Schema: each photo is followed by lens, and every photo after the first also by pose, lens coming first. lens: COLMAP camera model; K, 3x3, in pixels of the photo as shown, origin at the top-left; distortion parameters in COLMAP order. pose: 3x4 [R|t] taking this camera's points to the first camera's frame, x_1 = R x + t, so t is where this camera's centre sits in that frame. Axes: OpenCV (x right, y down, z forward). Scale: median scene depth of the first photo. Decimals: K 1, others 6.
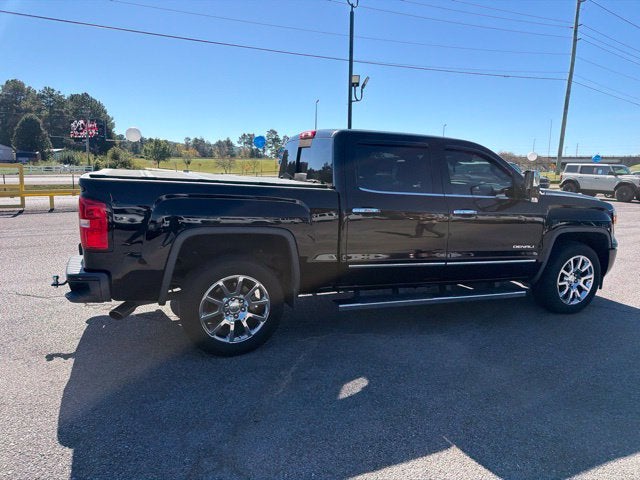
lens RADIAL K [[447.1, 0, 324.1], [0, 447.1, 236.2], [0, 0, 1]] dist [0.043261, -0.059264]
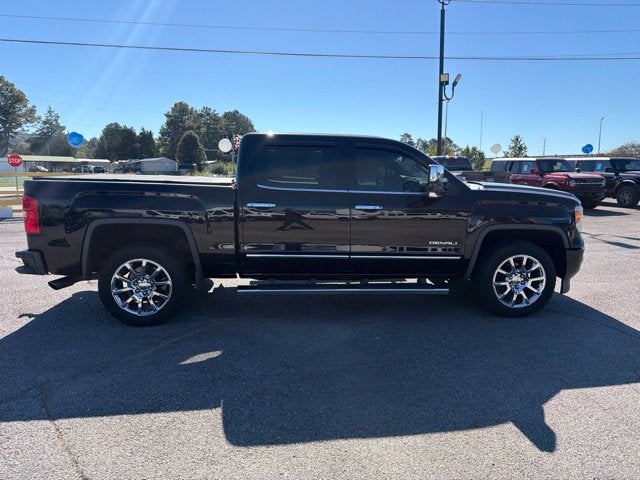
lens RADIAL K [[447.1, 0, 323.7], [0, 447.1, 236.5], [0, 0, 1]] dist [0.043261, -0.059264]
pose [[0.955078, 0.015938, -0.295927, 0.444873], [-0.018767, 0.999801, -0.006721, 0.018810], [0.295761, 0.011973, 0.955187, -0.006880]]
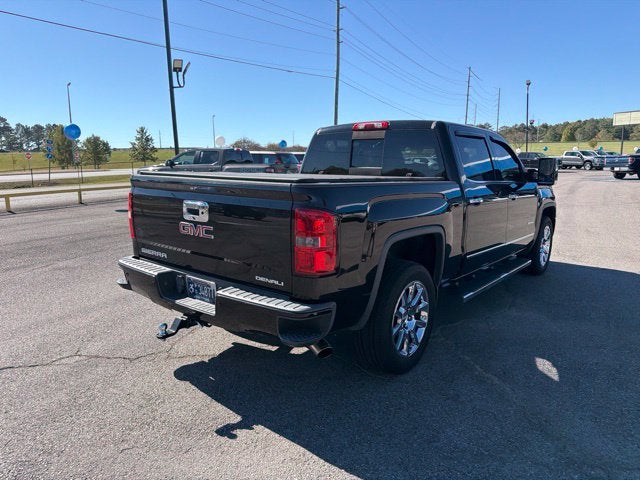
lens RADIAL K [[447.1, 0, 323.9], [0, 447.1, 237.0], [0, 0, 1]] dist [0.043261, -0.059264]
pose [[0.875181, -0.107931, 0.471602, -0.545437], [0.097650, 0.994143, 0.046305, -0.043503], [-0.473838, 0.005526, 0.880595, 0.202296]]
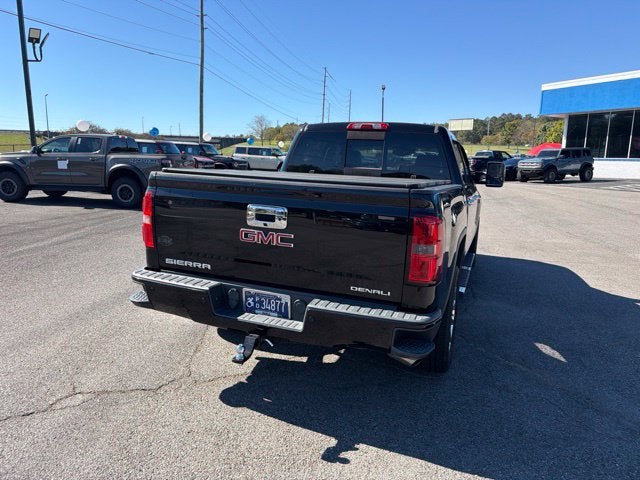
lens RADIAL K [[447.1, 0, 324.1], [0, 447.1, 234.8], [0, 0, 1]] dist [0.043261, -0.059264]
pose [[0.685262, -0.128597, 0.716854, -0.739981], [0.095302, 0.991657, 0.086793, -0.083577], [-0.722035, 0.008841, 0.691801, 0.384552]]
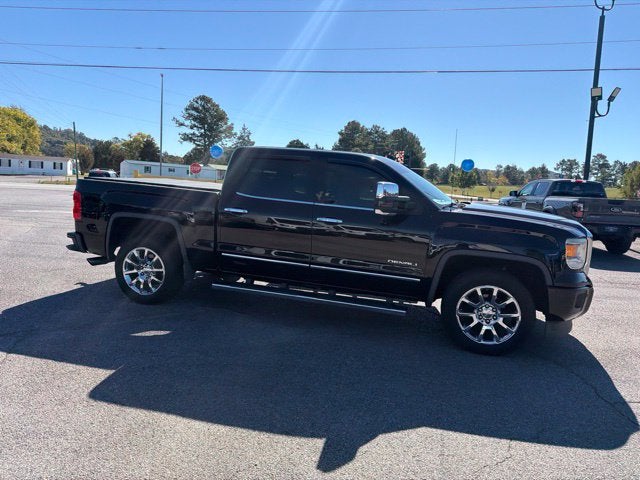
lens RADIAL K [[447.1, 0, 323.3], [0, 447.1, 236.2], [0, 0, 1]] dist [0.043261, -0.059264]
pose [[0.785026, 0.085020, -0.613600, 0.817779], [-0.121703, 0.992400, -0.018199, 0.004429], [0.607389, 0.088963, 0.789407, 0.136949]]
